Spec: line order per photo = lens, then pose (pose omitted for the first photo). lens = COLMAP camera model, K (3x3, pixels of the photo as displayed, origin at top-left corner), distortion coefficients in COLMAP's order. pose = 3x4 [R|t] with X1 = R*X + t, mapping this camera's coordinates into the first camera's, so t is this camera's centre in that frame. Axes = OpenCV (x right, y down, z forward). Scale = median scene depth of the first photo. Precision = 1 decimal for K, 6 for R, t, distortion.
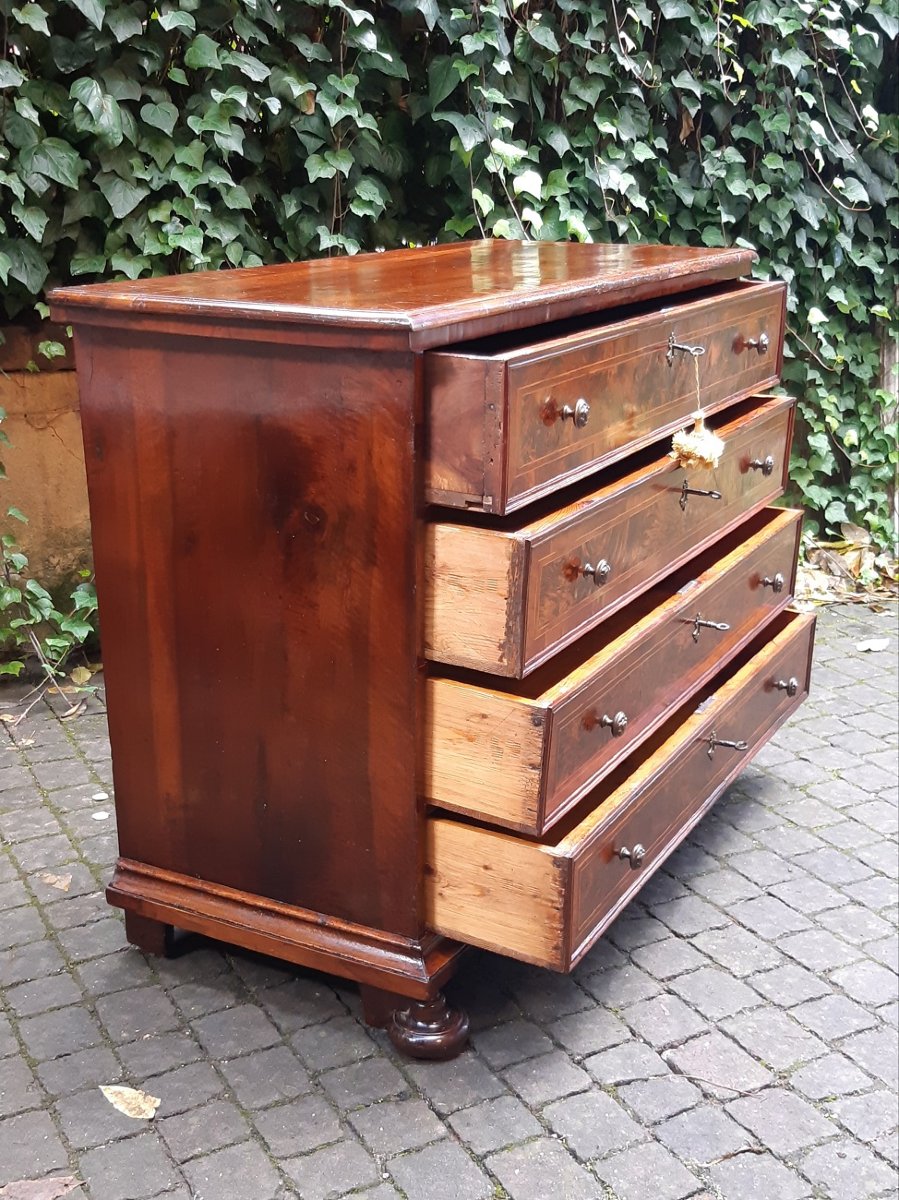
lens RADIAL K [[1516.5, 0, 449.5], [0, 1516.5, 600.0], [0, 0, 1]] dist [-0.001330, -0.069819]
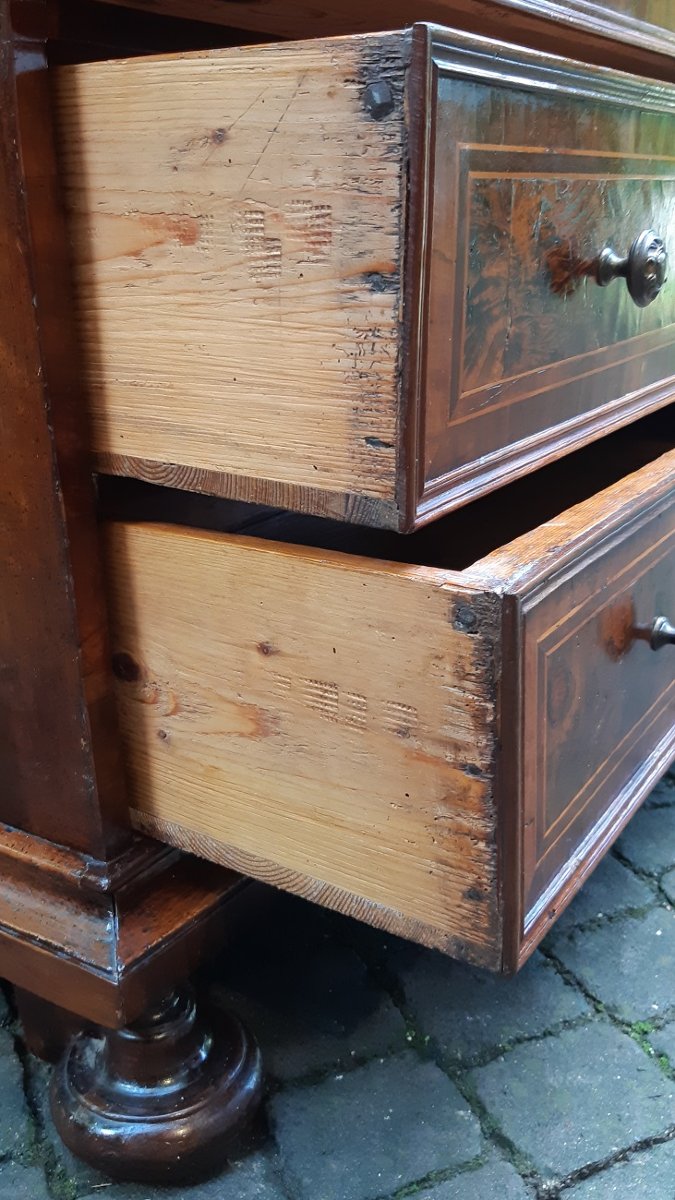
lens RADIAL K [[1158.6, 0, 339.0], [0, 1158.6, 535.5], [0, 0, 1]] dist [0.003289, -0.014058]
pose [[0.995705, -0.017378, -0.090942, 0.040614], [0.015345, 0.999617, -0.023014, 0.098486], [0.091308, 0.021520, 0.995590, 0.465969]]
